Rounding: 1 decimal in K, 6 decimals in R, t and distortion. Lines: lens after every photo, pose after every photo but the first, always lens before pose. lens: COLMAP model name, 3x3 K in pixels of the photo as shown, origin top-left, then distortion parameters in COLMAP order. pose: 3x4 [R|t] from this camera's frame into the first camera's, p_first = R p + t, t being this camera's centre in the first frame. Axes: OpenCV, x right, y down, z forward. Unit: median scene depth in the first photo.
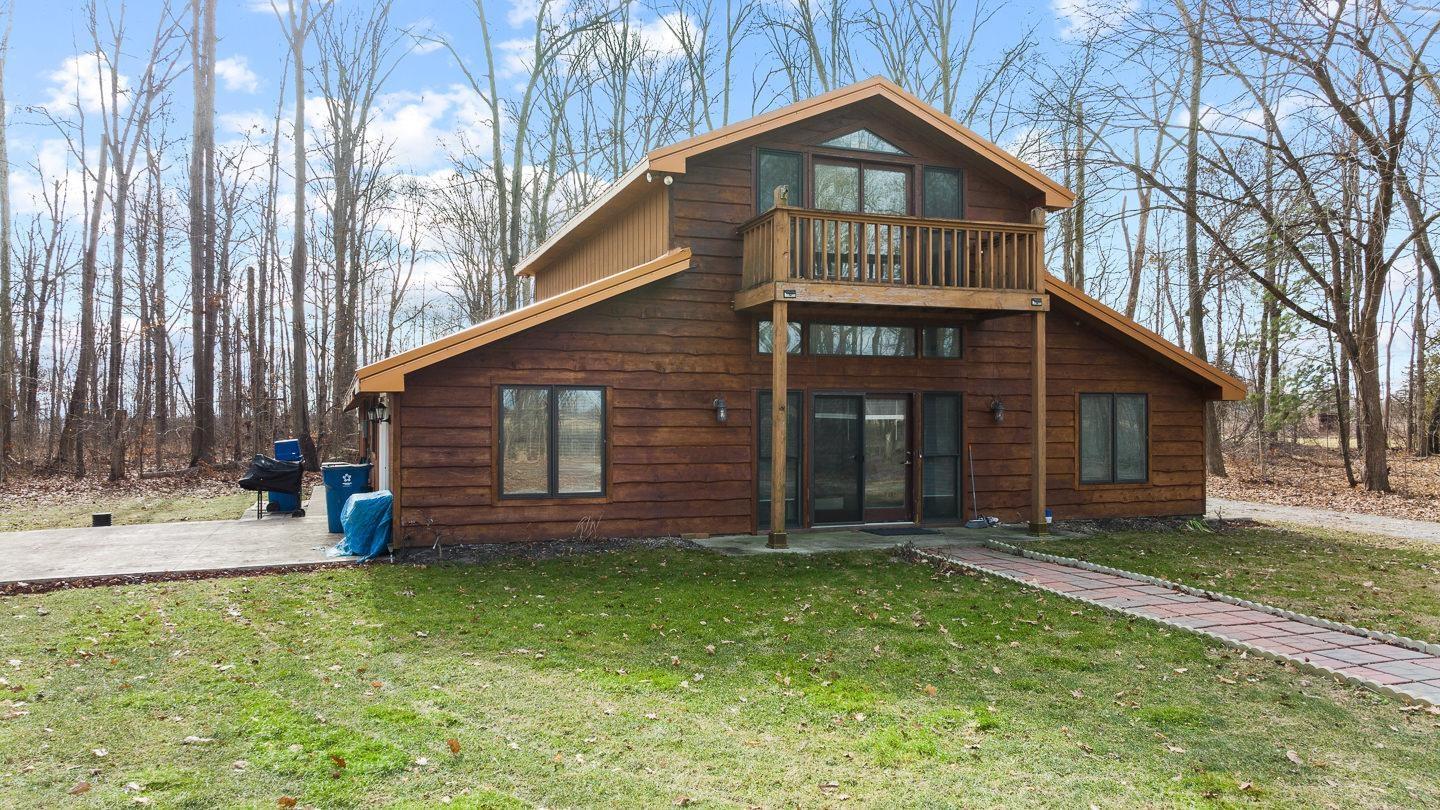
lens RADIAL K [[1022.2, 0, 719.3], [0, 1022.2, 431.6], [0, 0, 1]] dist [-0.021502, 0.000673]
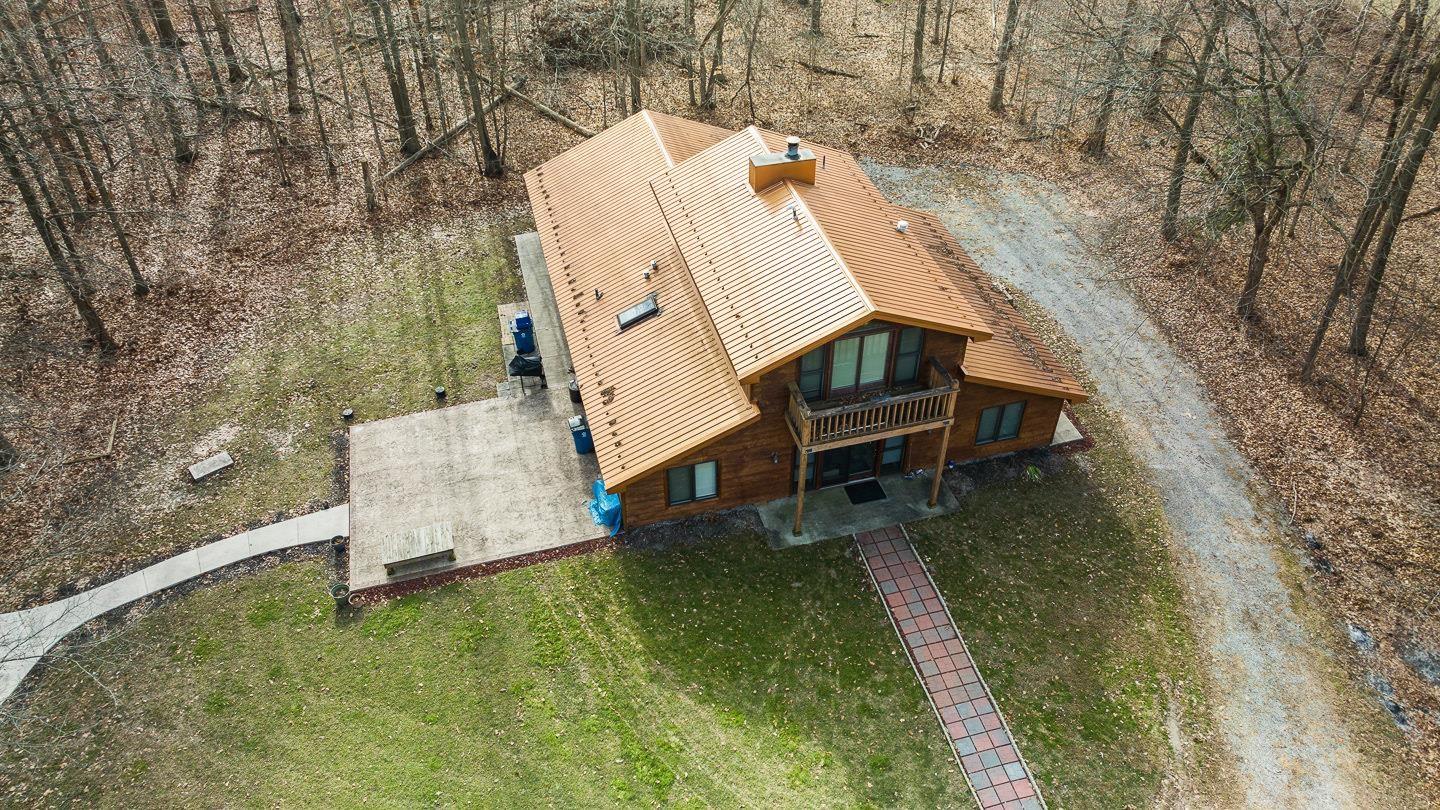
lens RADIAL K [[1009.4, 0, 720.0], [0, 1009.4, 405.0], [0, 0, 1]] dist [-0.019977, 0.005337]
pose [[0.995376, 0.058480, -0.076198, 0.038471], [0.004477, 0.764188, 0.644979, -1.403989], [0.095948, -0.642337, 0.760392, -0.446052]]
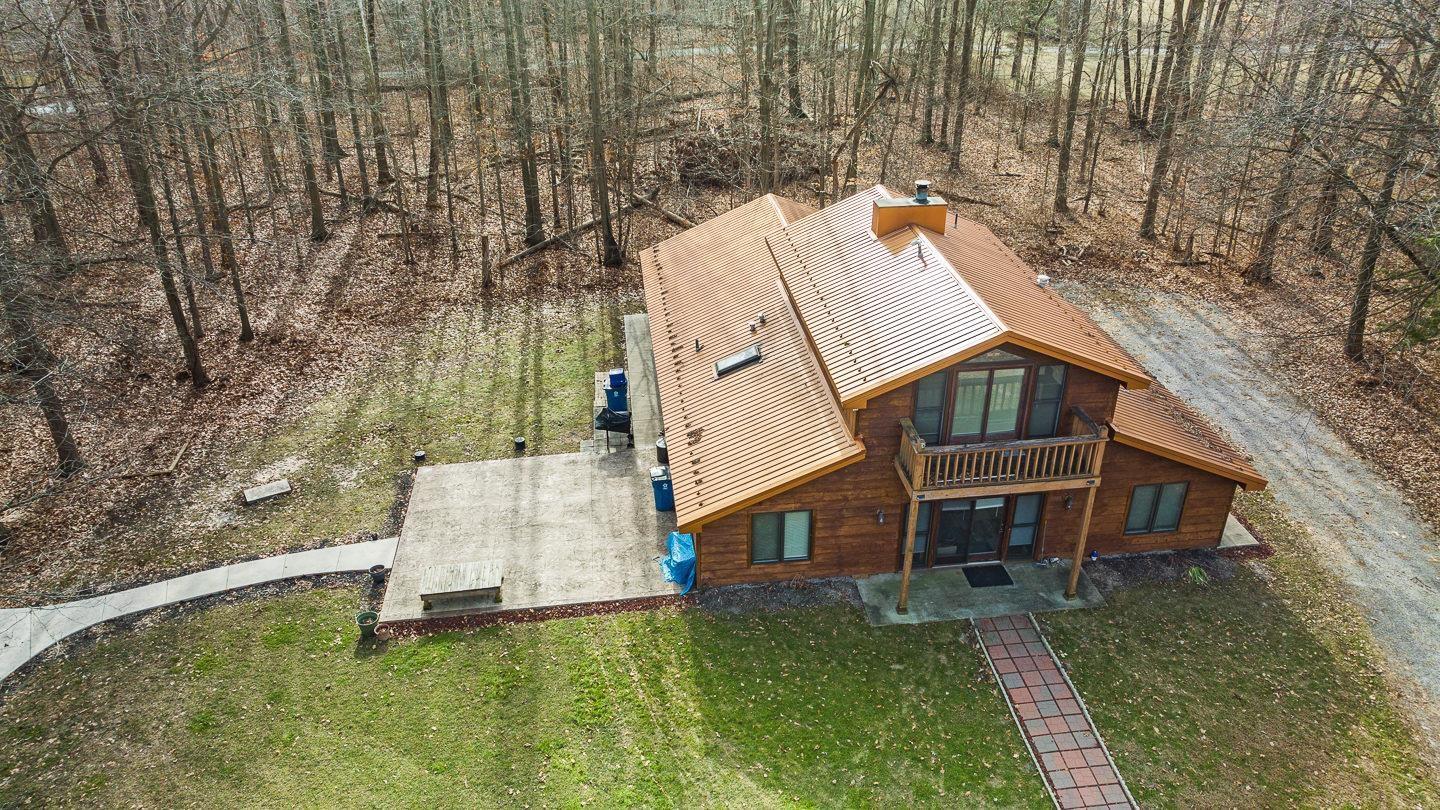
lens RADIAL K [[1009.4, 0, 720.0], [0, 1009.4, 405.0], [0, 0, 1]] dist [-0.019977, 0.005337]
pose [[0.970462, 0.109397, -0.215025, 0.083357], [0.005971, 0.880116, 0.474721, -1.001864], [0.241179, -0.461983, 0.853466, -0.407534]]
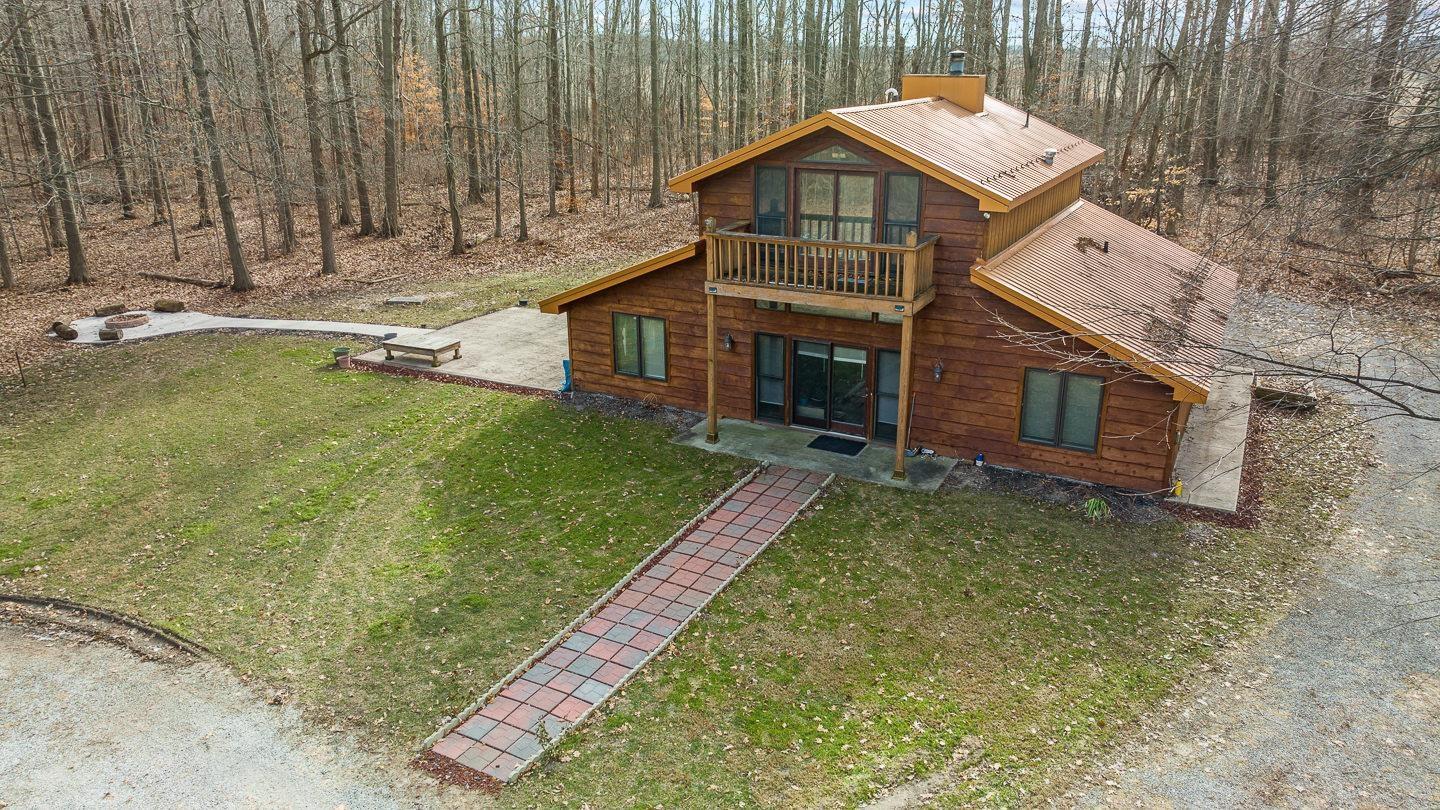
lens RADIAL K [[1009.4, 0, 720.0], [0, 1009.4, 405.0], [0, 0, 1]] dist [-0.019977, 0.005337]
pose [[0.653116, 0.245313, -0.716423, 1.137243], [0.001397, 0.945683, 0.325089, -0.438519], [0.757257, -0.213321, 0.617297, 0.031936]]
